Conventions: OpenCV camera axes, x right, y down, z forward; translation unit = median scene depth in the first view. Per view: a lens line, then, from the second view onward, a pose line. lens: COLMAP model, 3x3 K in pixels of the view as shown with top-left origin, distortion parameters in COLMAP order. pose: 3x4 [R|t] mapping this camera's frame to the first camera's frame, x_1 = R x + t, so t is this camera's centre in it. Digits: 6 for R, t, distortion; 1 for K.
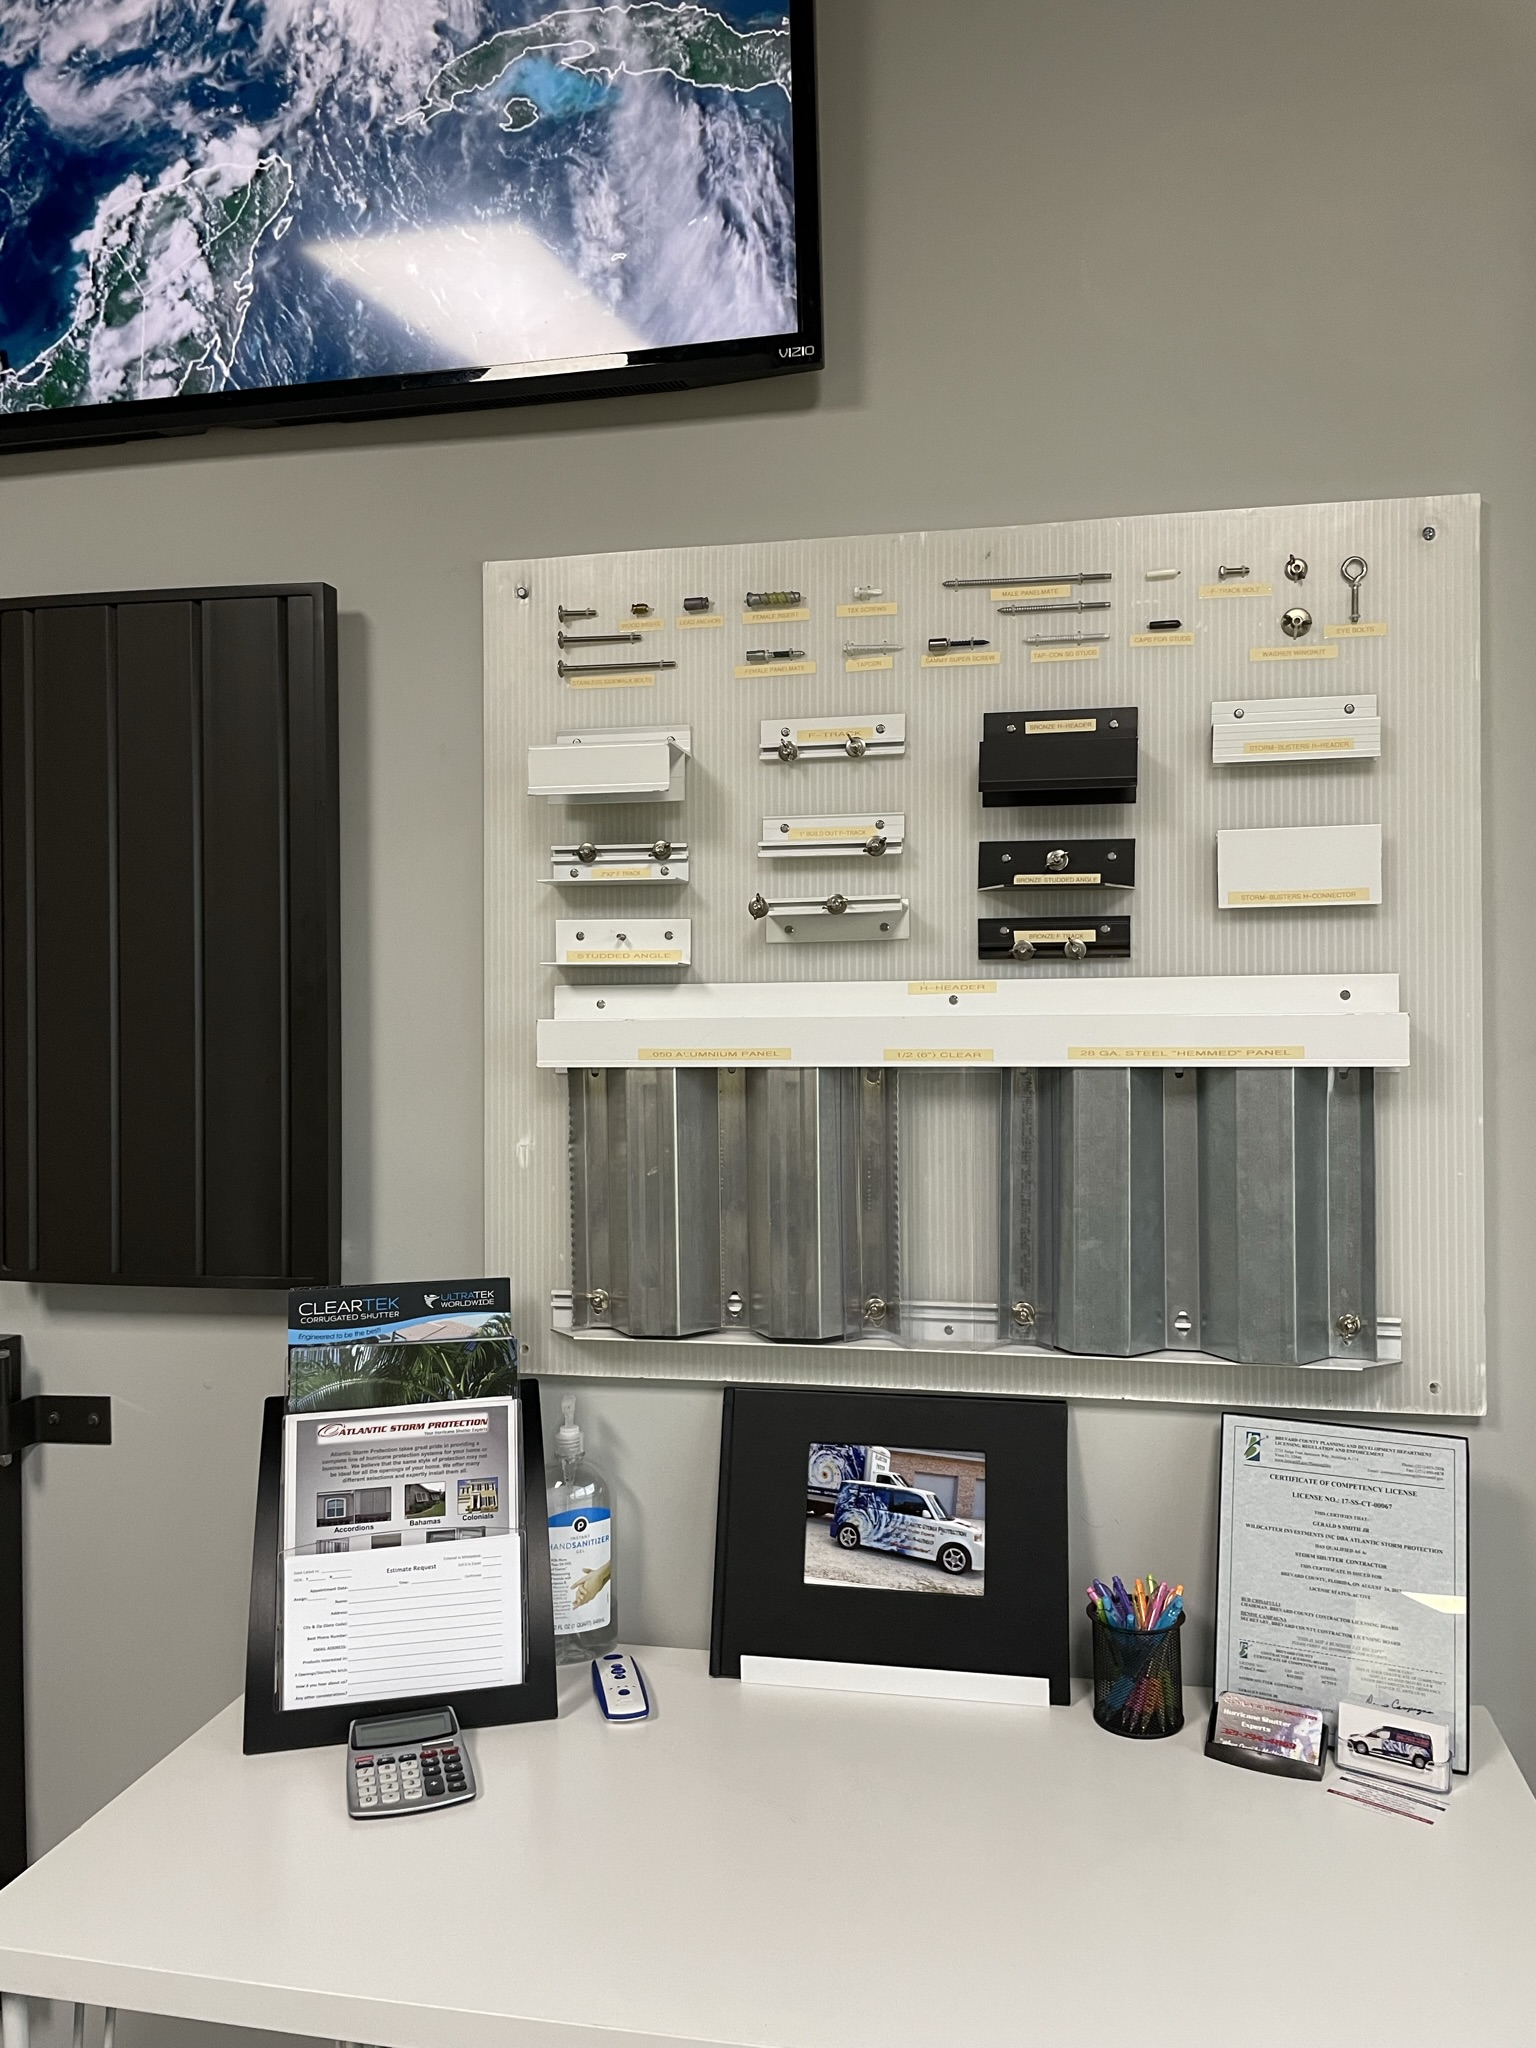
lens RADIAL K [[1553.1, 0, 767.5], [0, 1553.1, 1015.3], [0, 0, 1]] dist [0.047949, -0.002373]
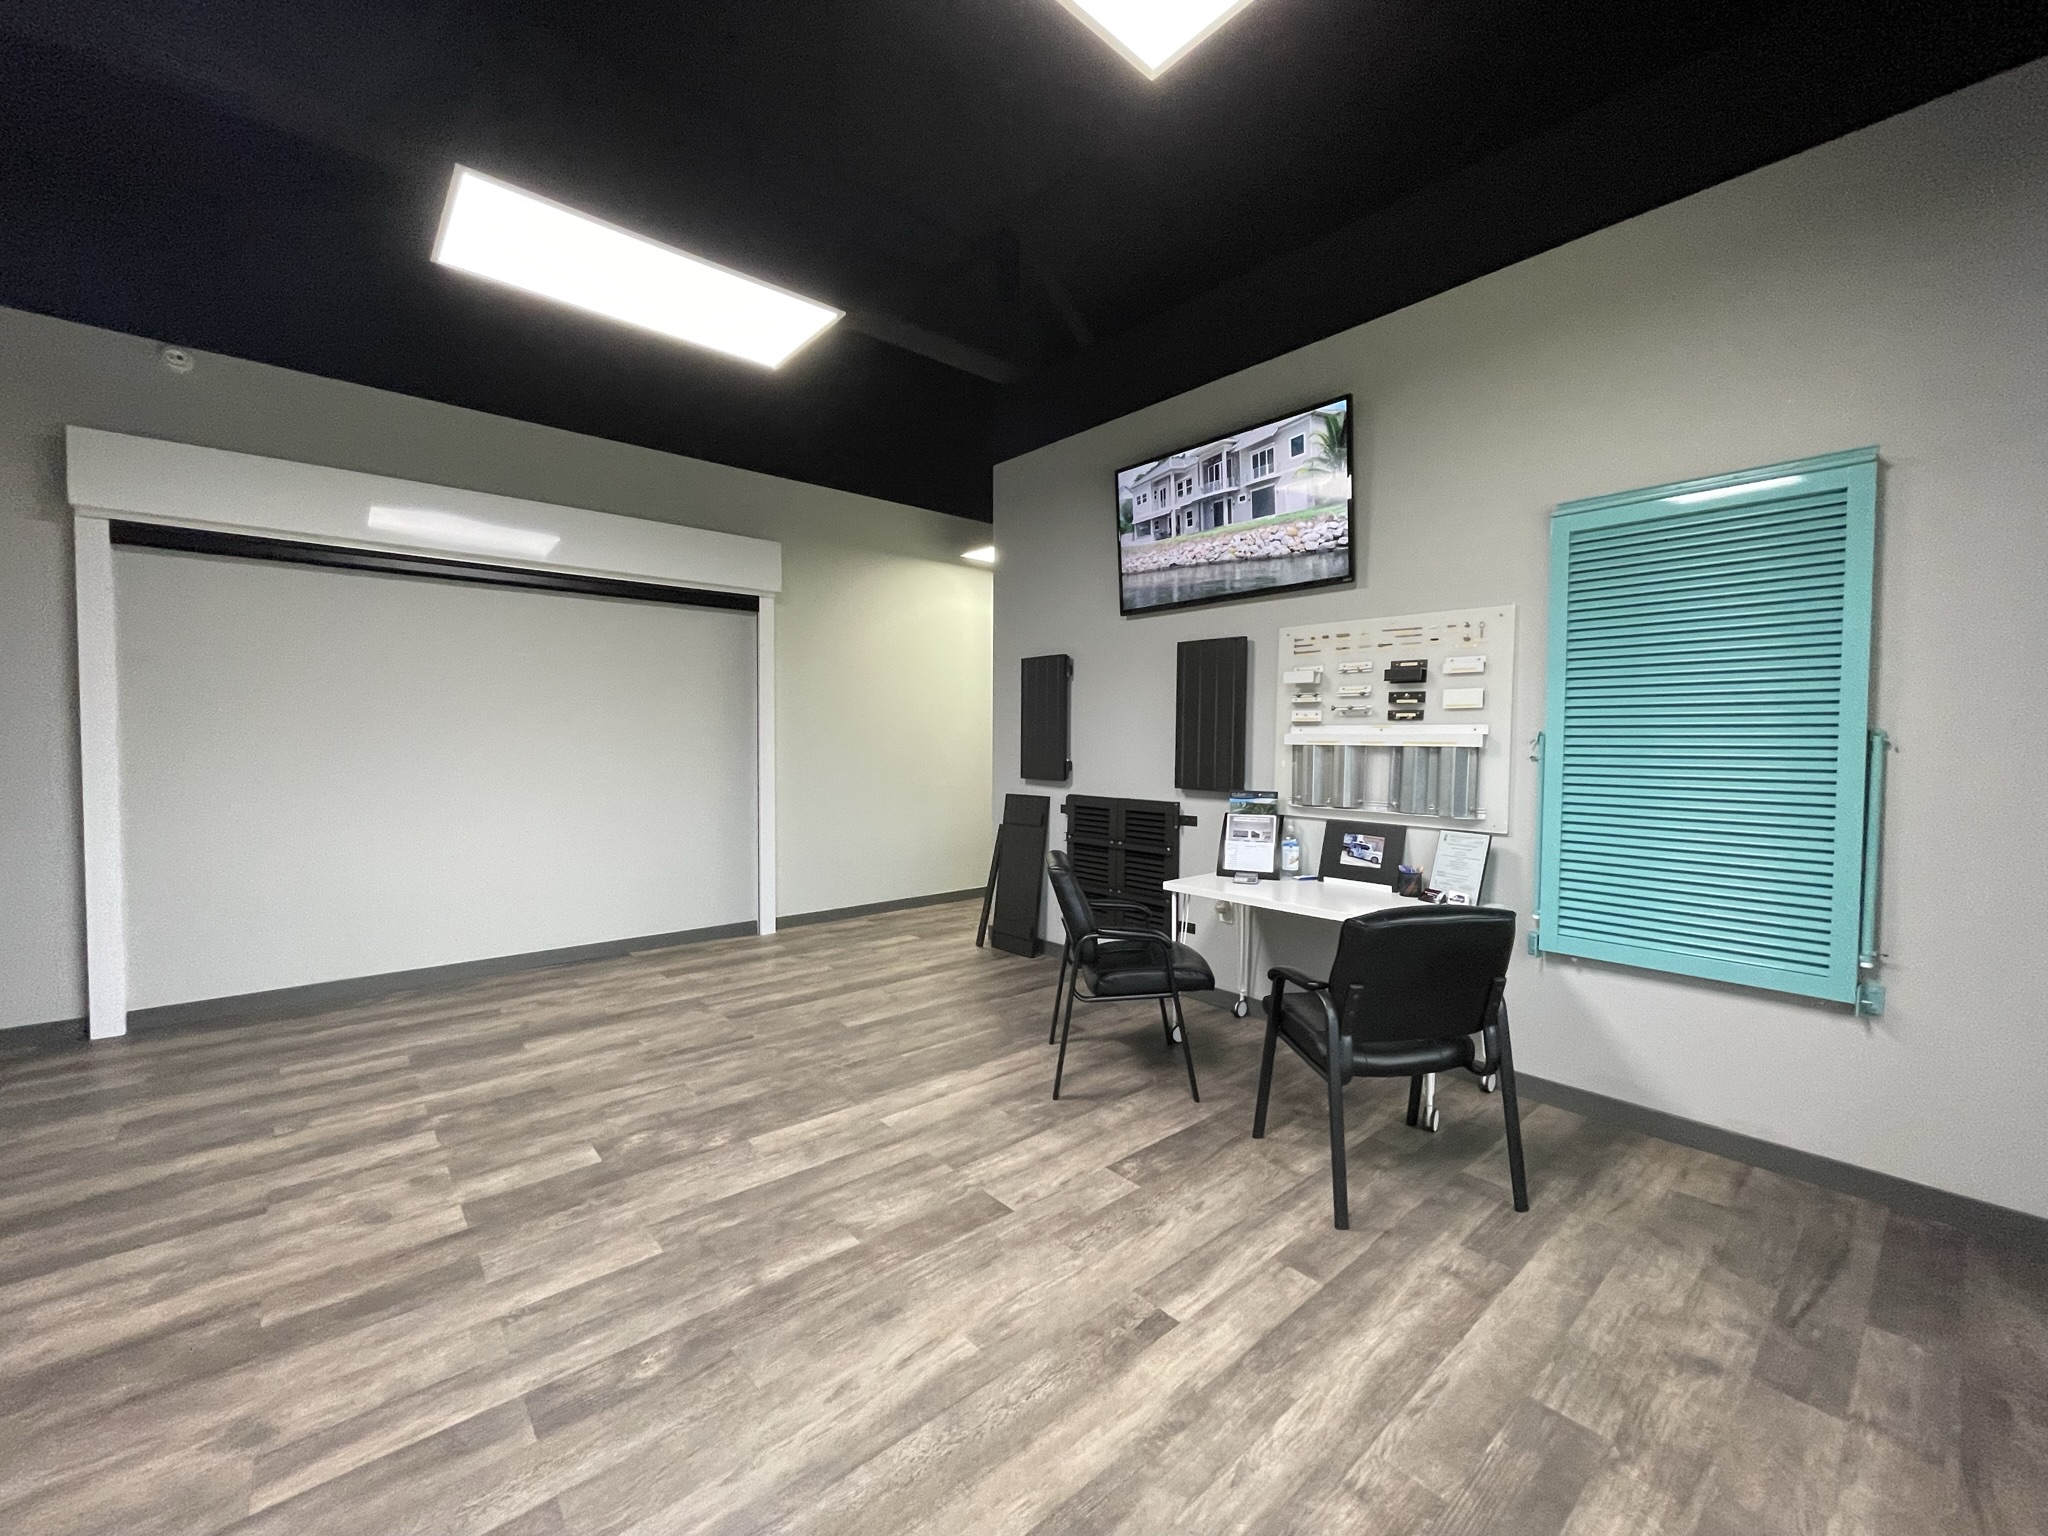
lens RADIAL K [[824.2, 0, 1027.7], [0, 824.2, 764.2], [0, 0, 1]] dist [-0.000652, -0.000007]
pose [[0.800240, 0.035685, -0.598617, 0.689979], [-0.018126, 0.999211, 0.035334, 0.021438], [0.599406, -0.017425, 0.800256, -1.352753]]
